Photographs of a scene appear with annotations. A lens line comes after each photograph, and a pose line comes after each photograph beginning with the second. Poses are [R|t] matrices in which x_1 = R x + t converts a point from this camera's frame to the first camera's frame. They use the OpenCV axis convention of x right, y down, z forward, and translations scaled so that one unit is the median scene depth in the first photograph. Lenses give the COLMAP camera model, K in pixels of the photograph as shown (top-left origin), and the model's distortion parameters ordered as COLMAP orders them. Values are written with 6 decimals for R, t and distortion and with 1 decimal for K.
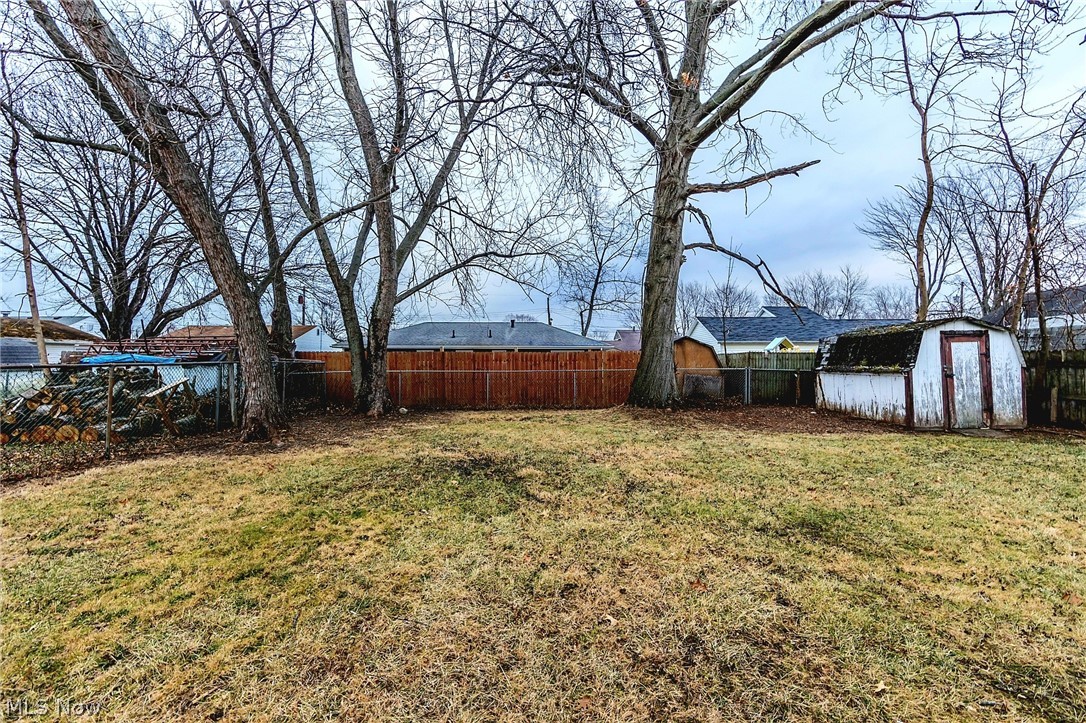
lens RADIAL K [[421.7, 0, 548.5], [0, 421.7, 355.6], [0, 0, 1]] dist [0.001304, -0.000050]
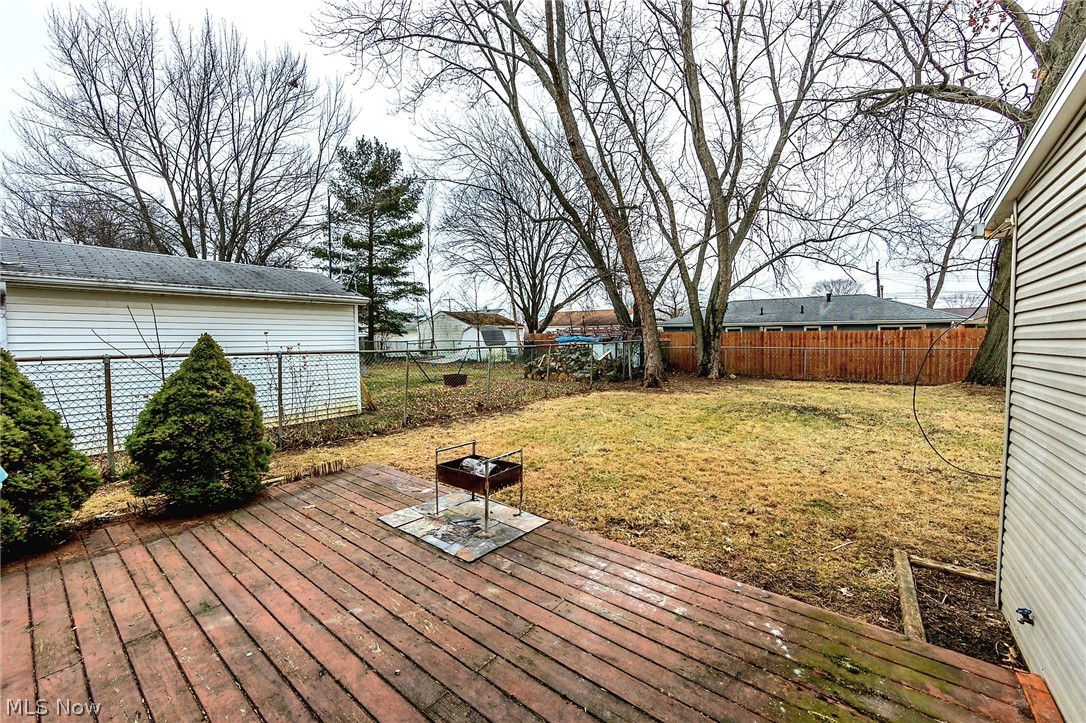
lens RADIAL K [[421.7, 0, 548.5], [0, 421.7, 355.6], [0, 0, 1]] dist [0.001304, -0.000050]
pose [[0.787863, 0.022769, -0.615430, 0.014590], [0.015178, 0.998295, 0.056364, -0.017635], [0.615664, -0.053748, 0.786174, -0.354292]]
